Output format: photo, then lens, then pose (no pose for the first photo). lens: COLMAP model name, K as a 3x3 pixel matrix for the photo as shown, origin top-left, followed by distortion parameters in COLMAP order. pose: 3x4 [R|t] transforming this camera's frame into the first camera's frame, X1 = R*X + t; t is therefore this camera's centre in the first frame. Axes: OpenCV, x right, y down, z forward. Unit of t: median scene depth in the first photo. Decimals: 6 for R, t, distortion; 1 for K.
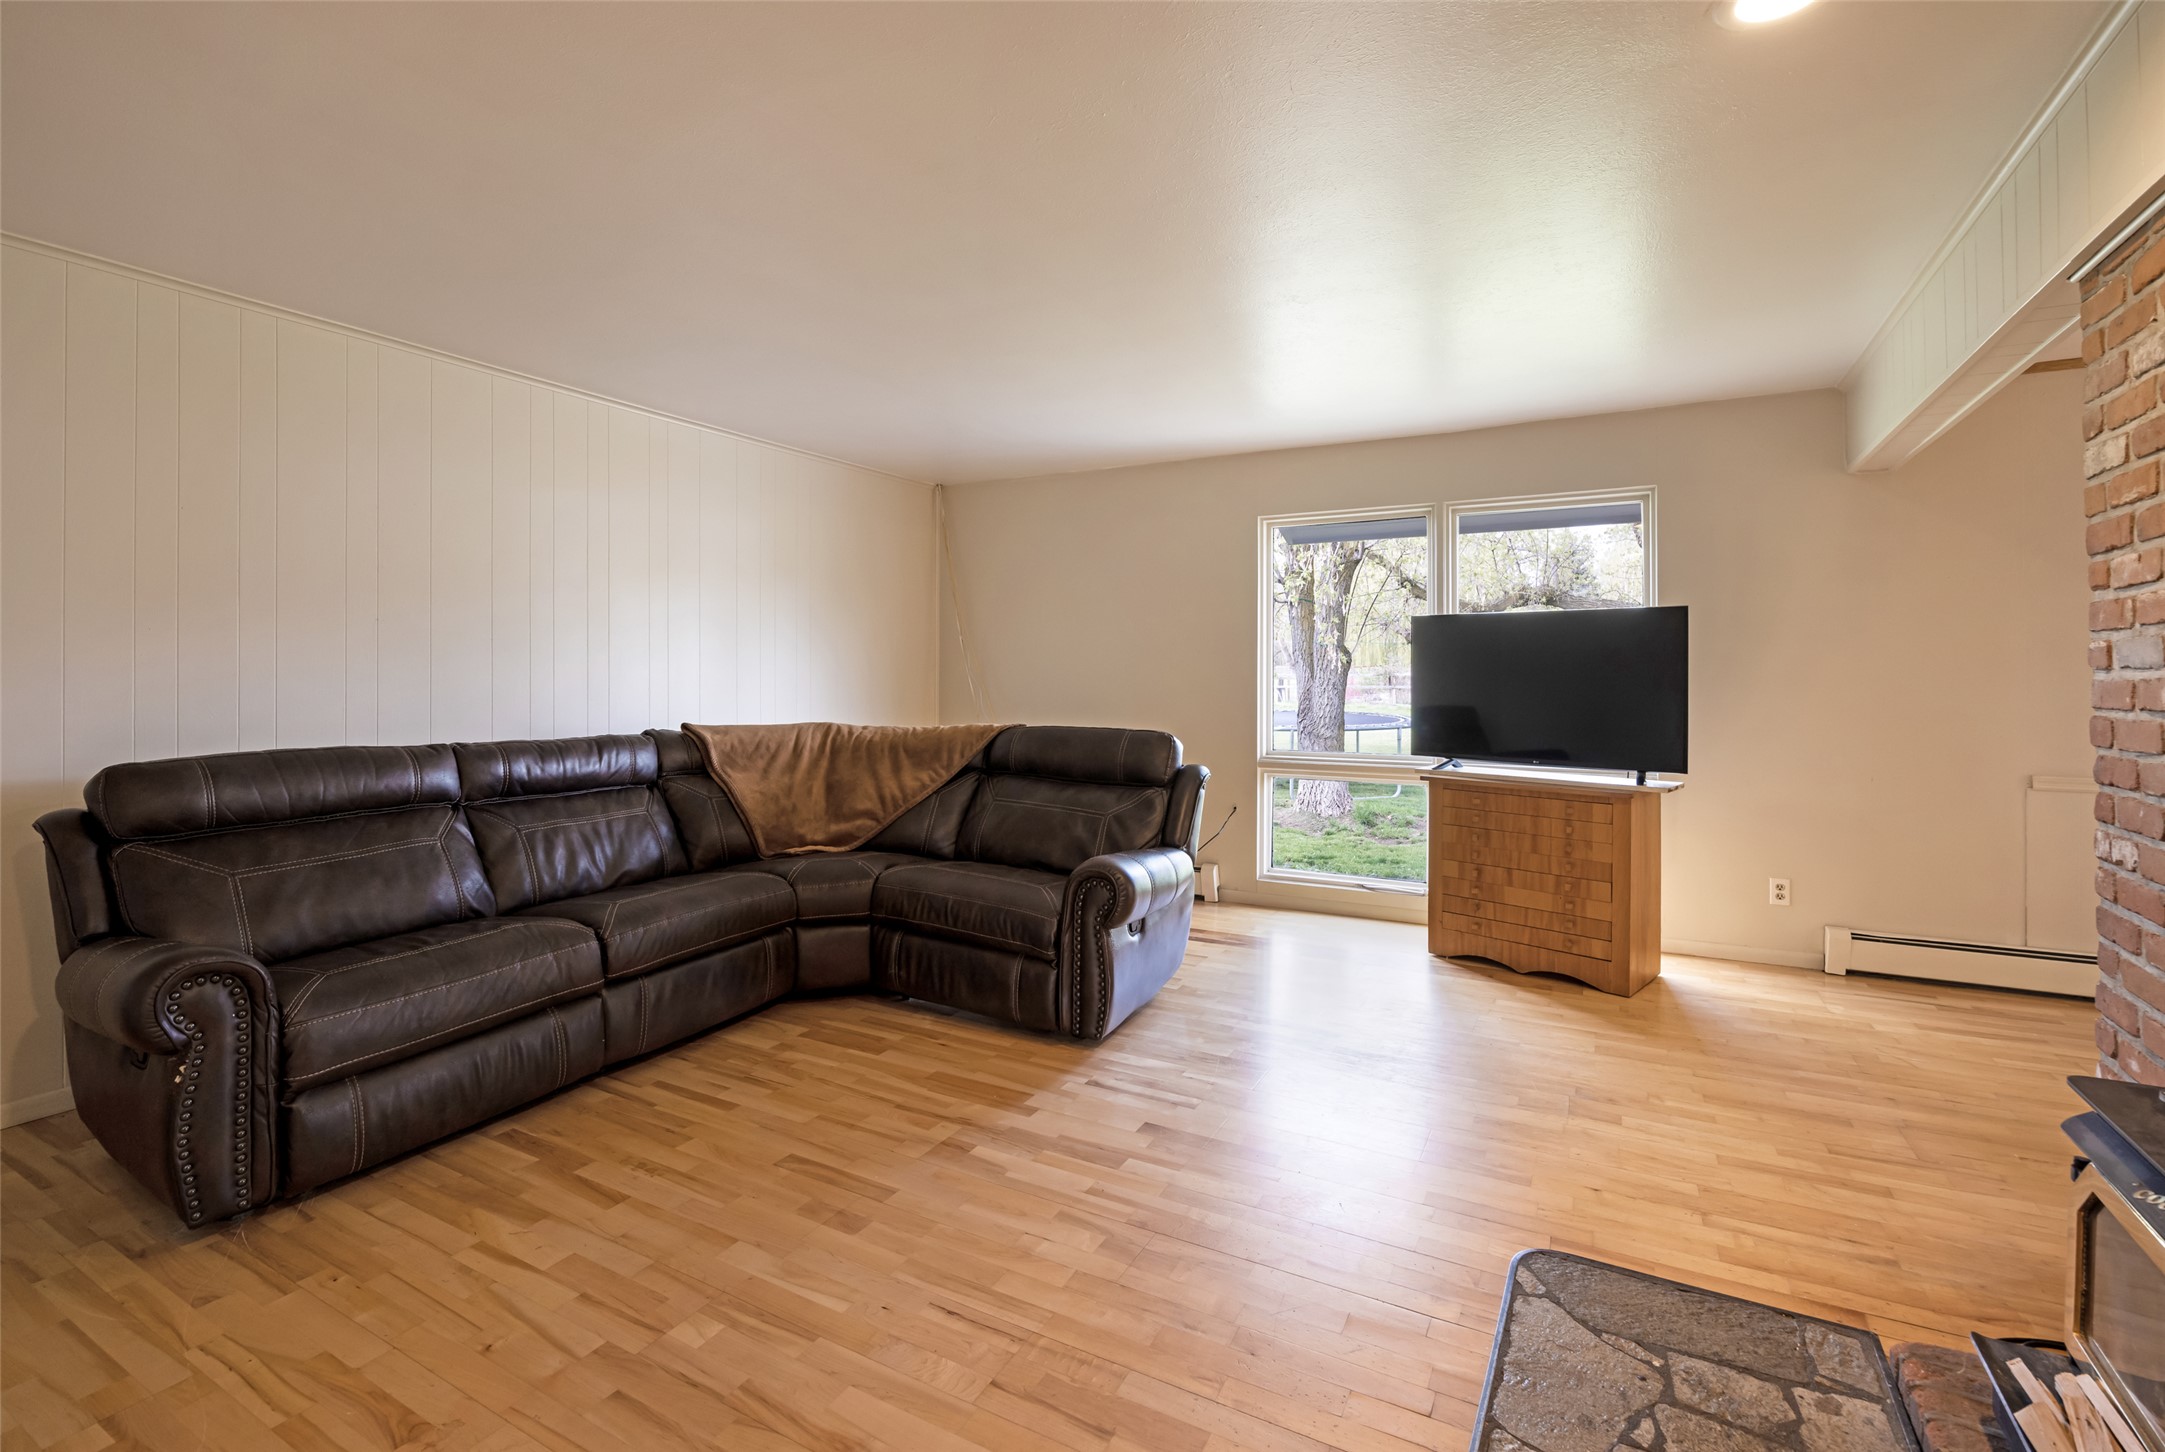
lens RADIAL K [[986.8, 0, 1076.6], [0, 986.8, 676.7], [0, 0, 1]] dist [0.000099, -0.000006]
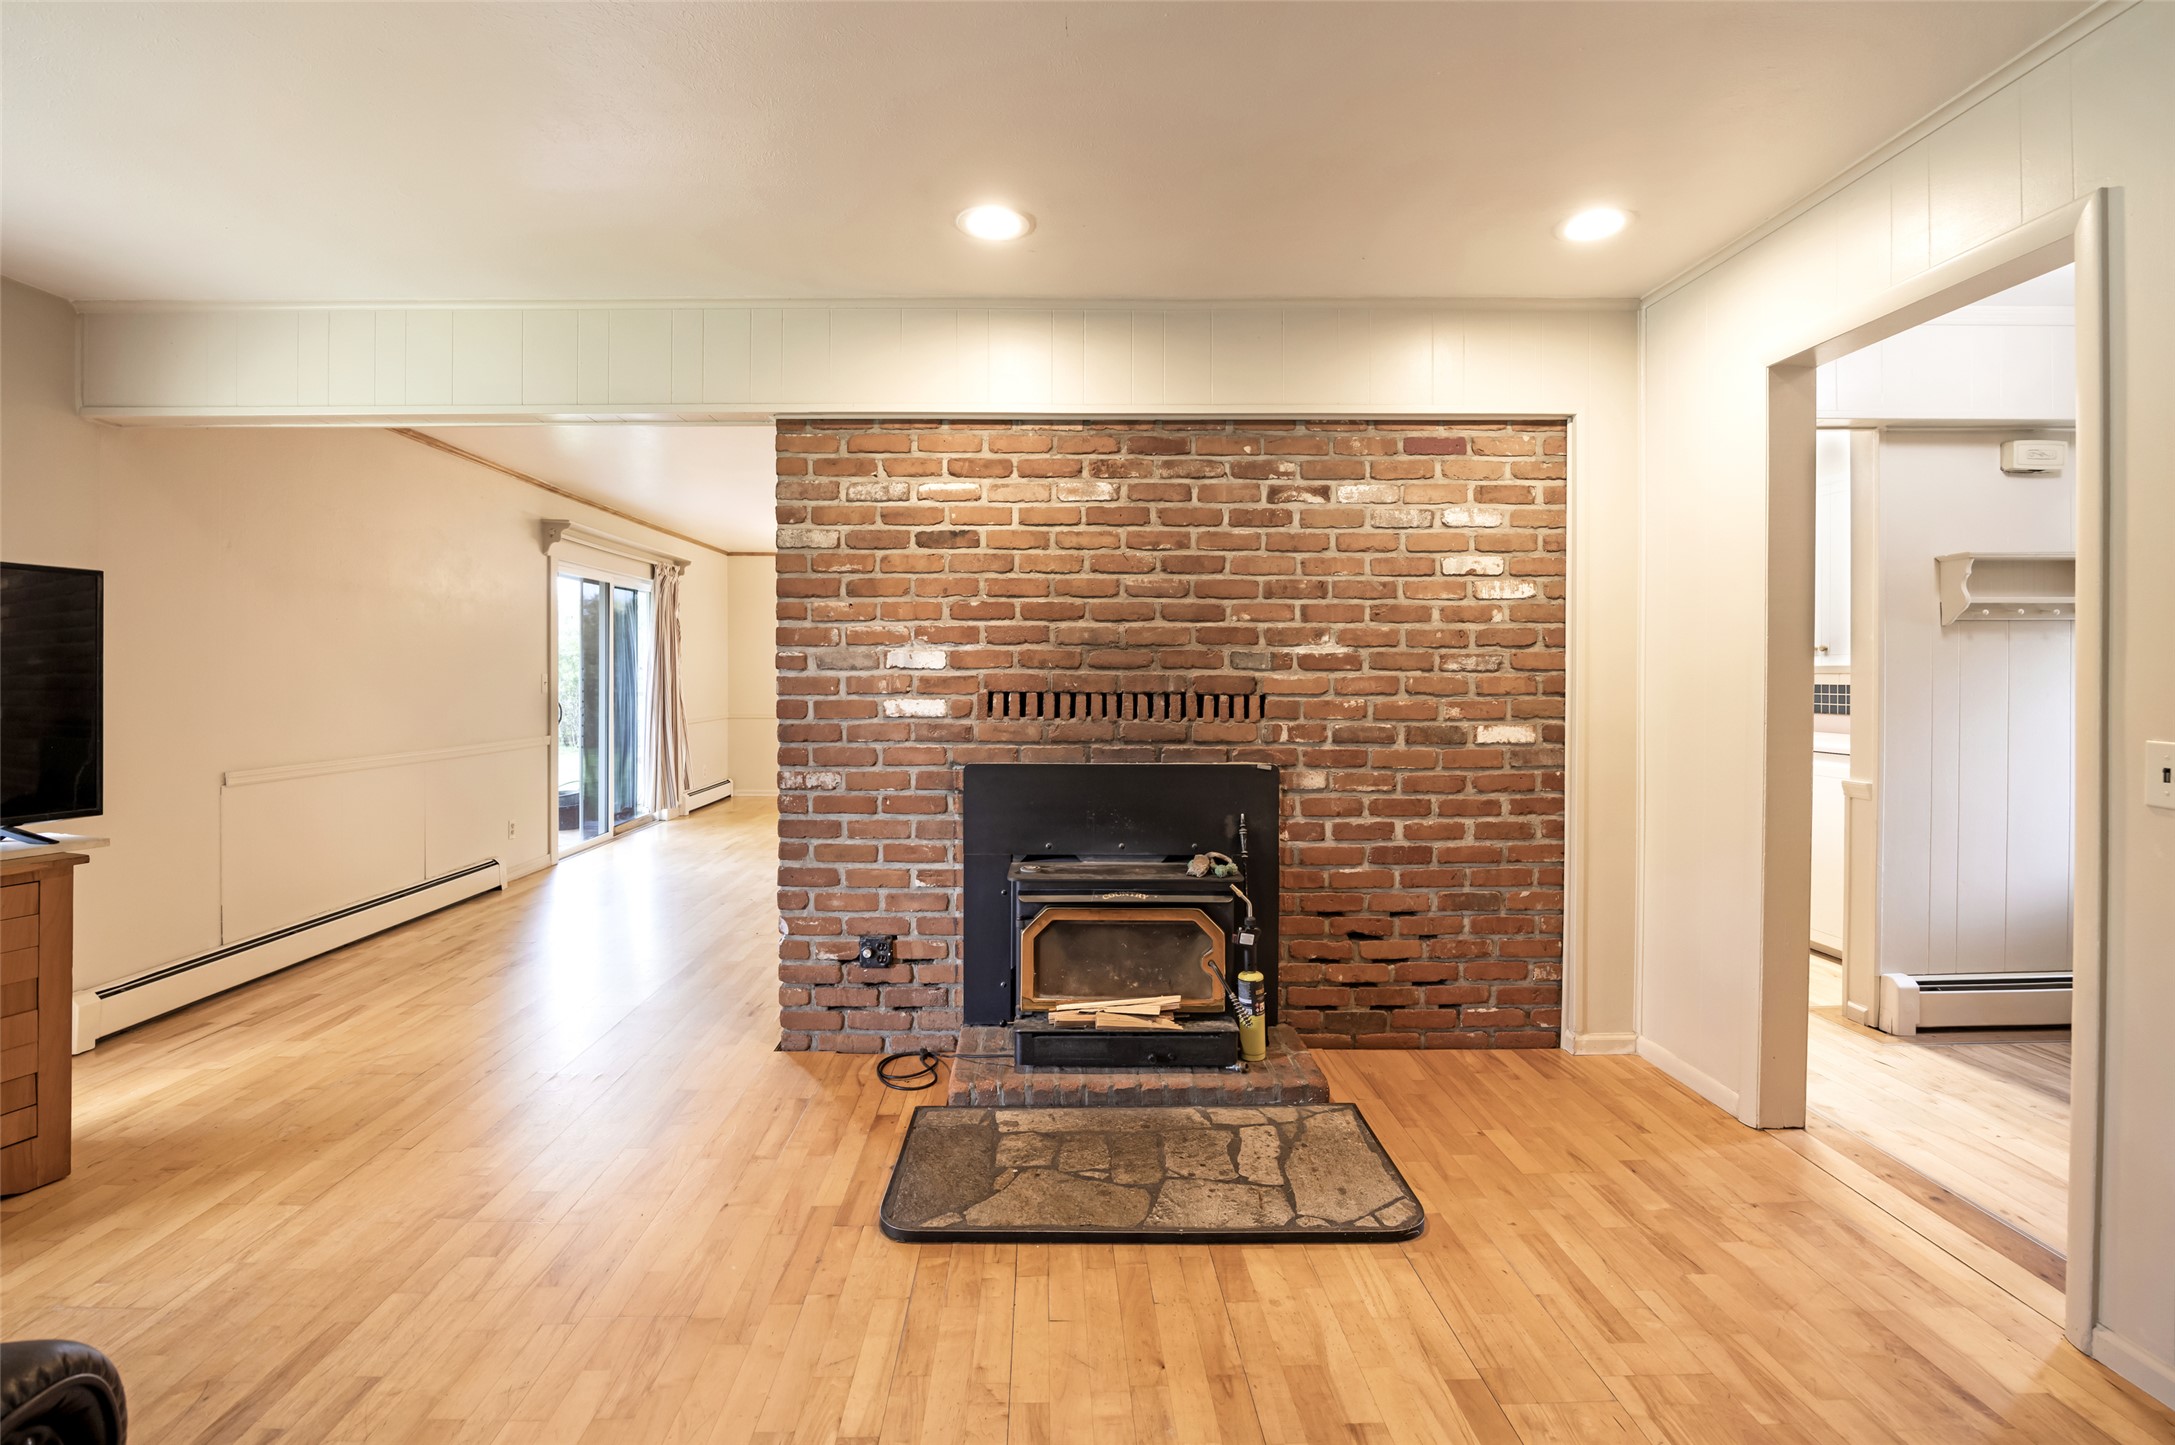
lens RADIAL K [[965.3, 0, 1079.1], [0, 965.3, 681.9], [0, 0, 1]] dist [-0.035761, -0.000055]
pose [[-0.494613, -0.007882, 0.869078, -0.568293], [-0.001349, 0.999965, 0.008302, -0.001440], [-0.869112, 0.002934, -0.494606, 1.456448]]
